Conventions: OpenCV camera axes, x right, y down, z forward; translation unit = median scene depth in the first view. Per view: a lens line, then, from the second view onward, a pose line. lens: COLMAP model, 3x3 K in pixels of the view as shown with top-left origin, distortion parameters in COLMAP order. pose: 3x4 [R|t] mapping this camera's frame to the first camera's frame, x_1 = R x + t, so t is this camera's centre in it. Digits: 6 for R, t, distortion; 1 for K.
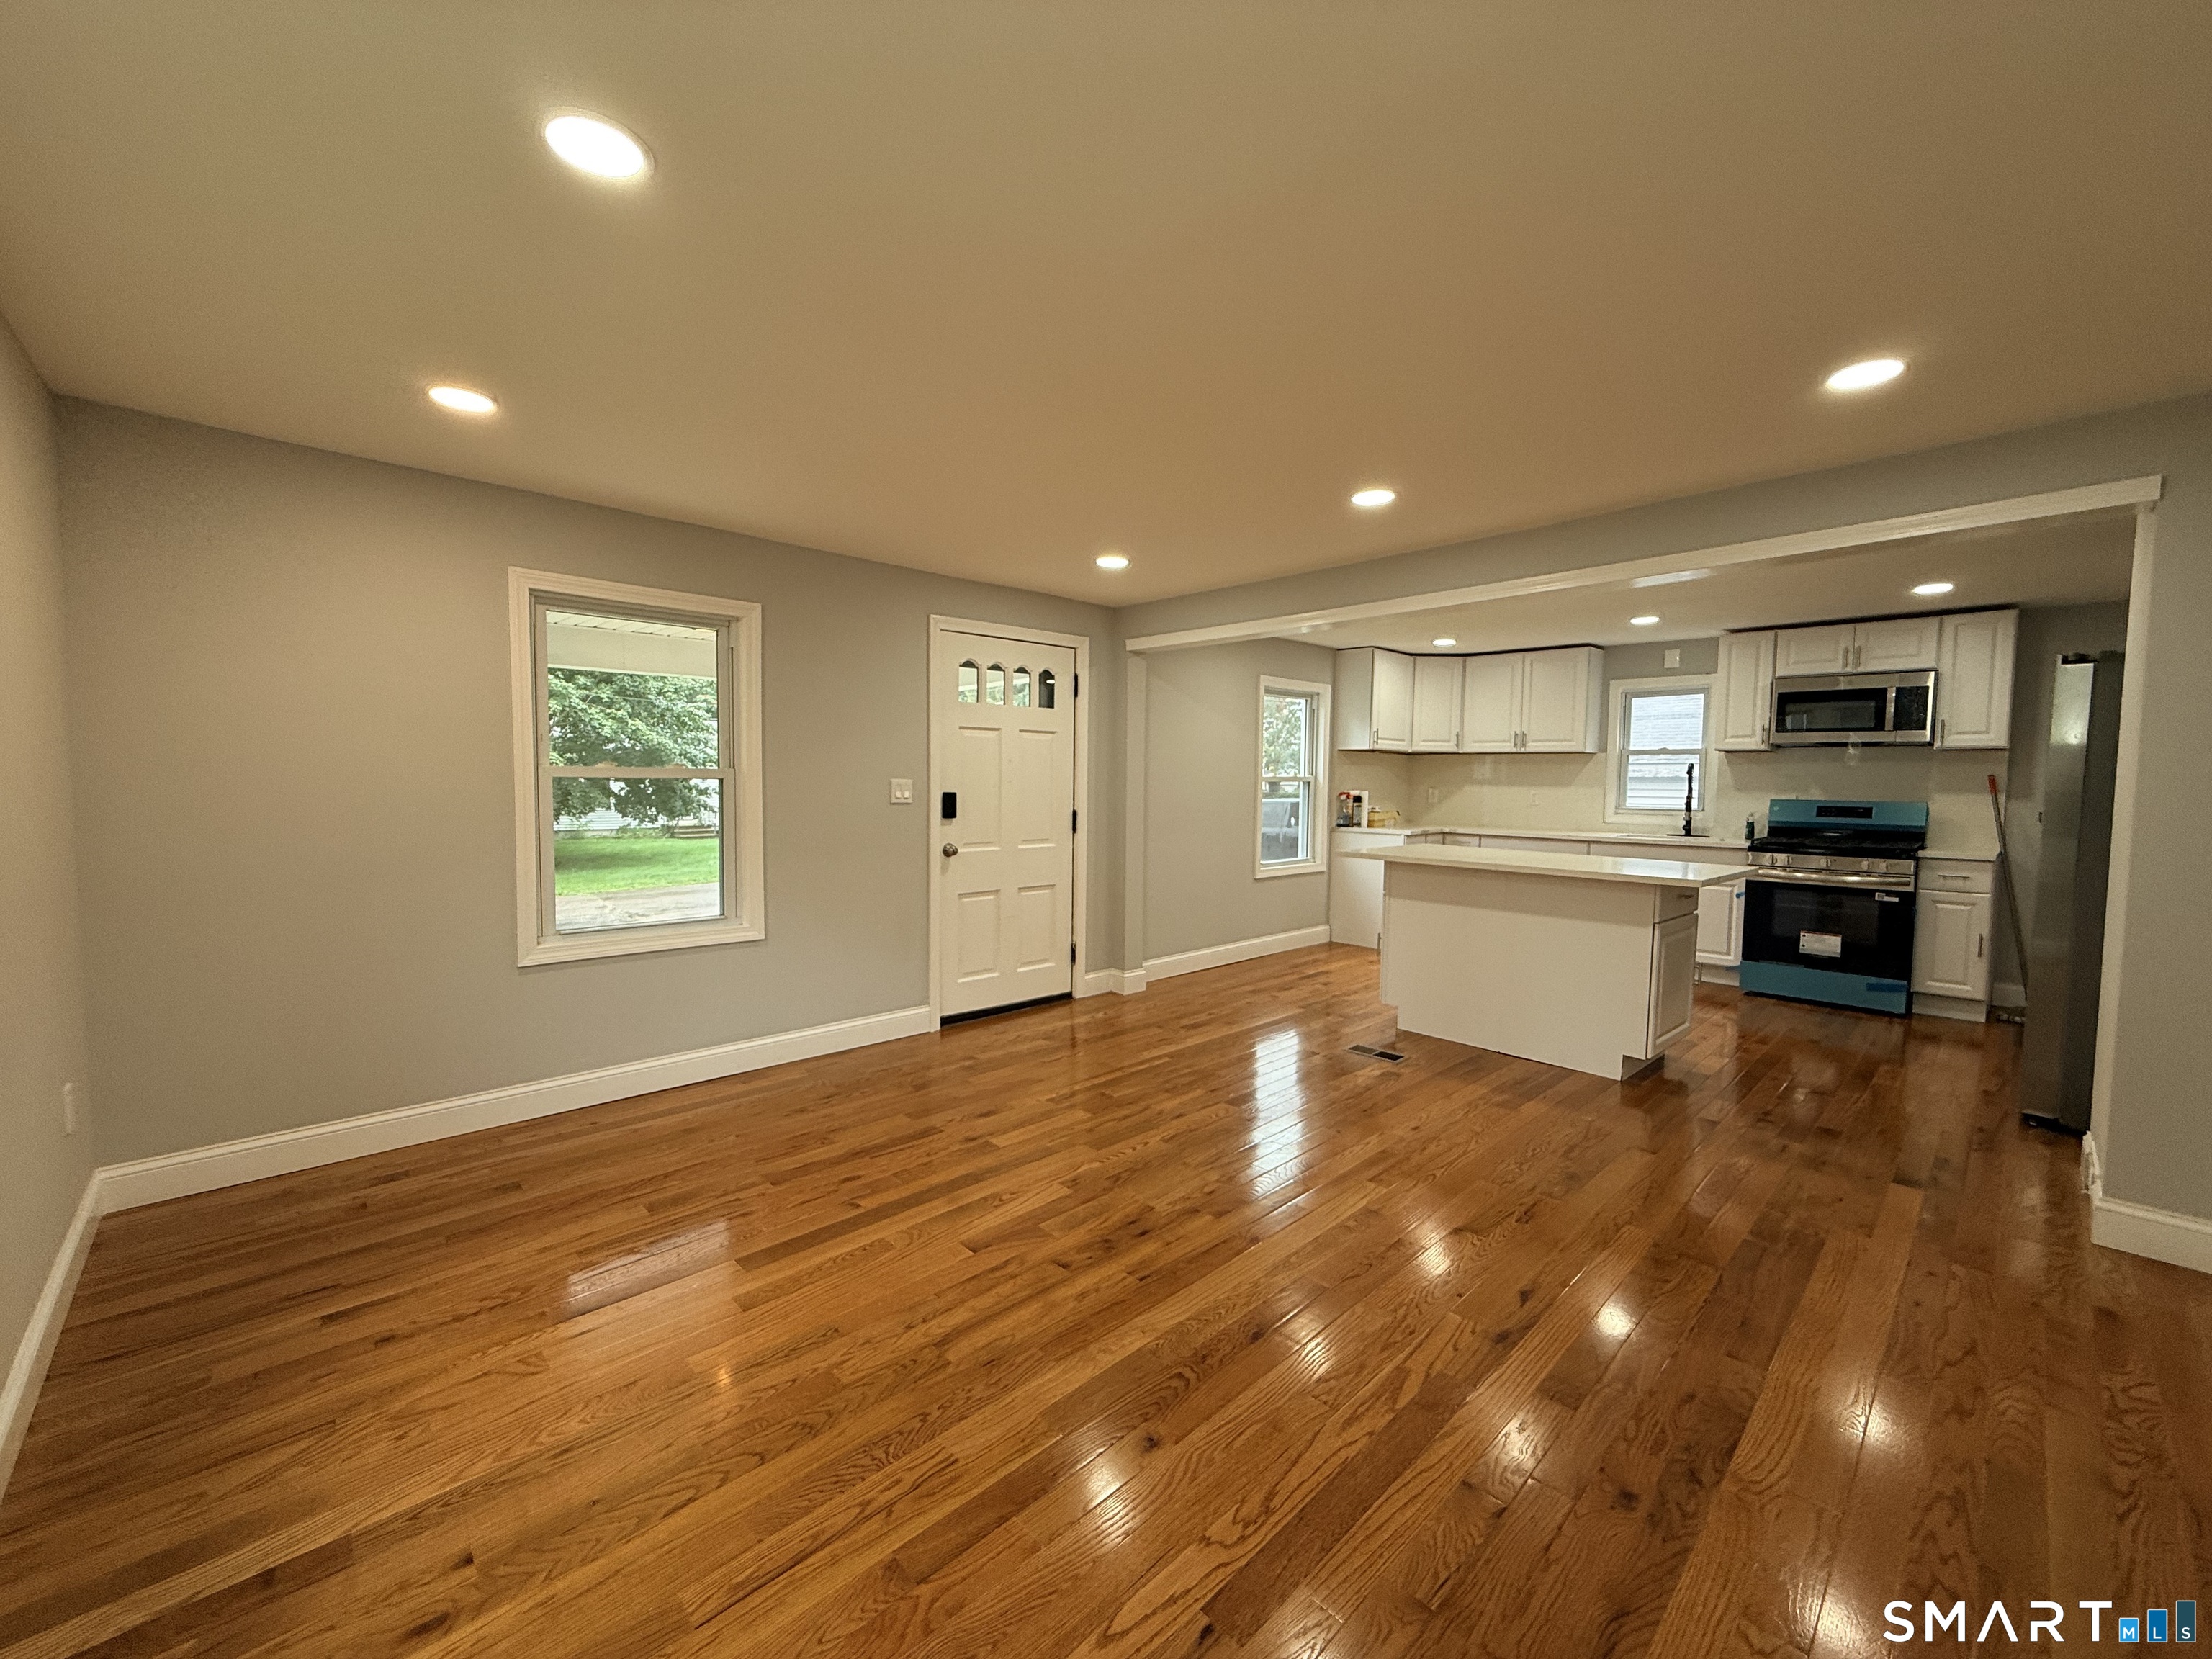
lens RADIAL K [[886.9, 0, 1109.5], [0, 886.9, 831.1], [0, 0, 1]] dist [0.002226, 0.000672]
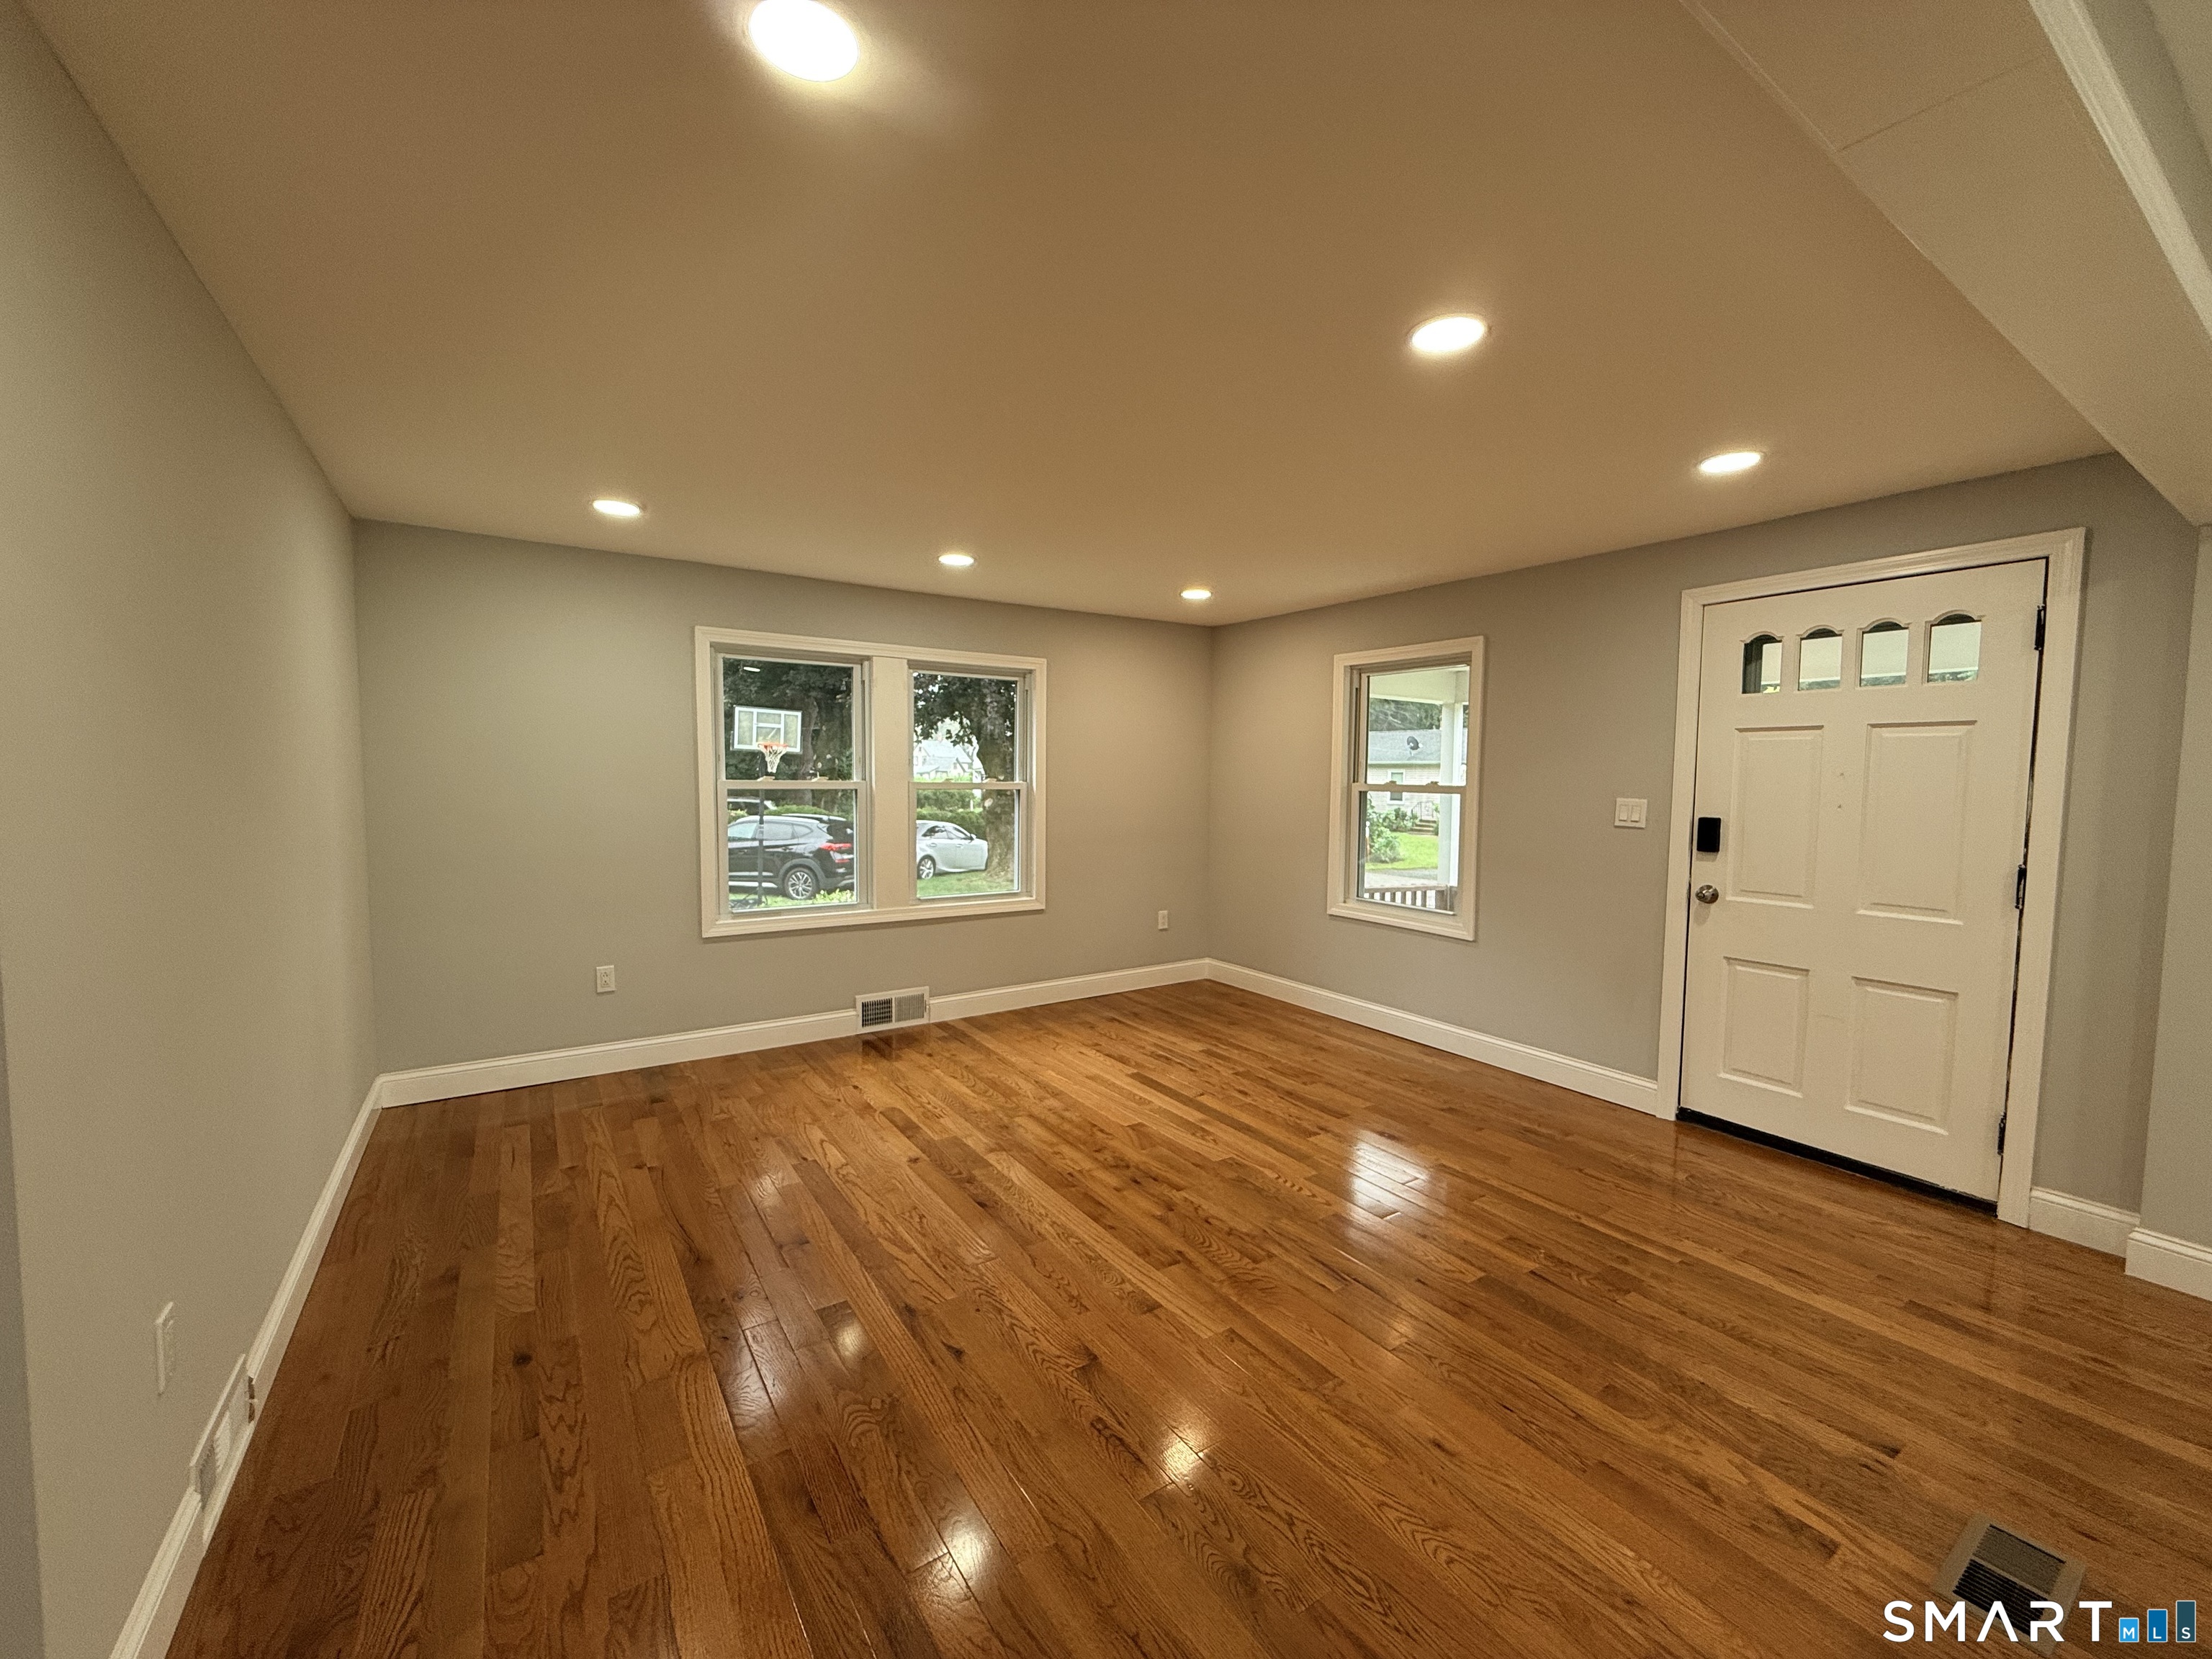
lens RADIAL K [[886.9, 0, 1102.8], [0, 886.9, 828.1], [0, 0, 1]] dist [0.002226, 0.000672]
pose [[-0.181312, 0.048336, -0.982237, 0.724233], [-0.069853, 0.995636, 0.061890, -0.050467], [0.980942, 0.079834, -0.177144, 0.693763]]
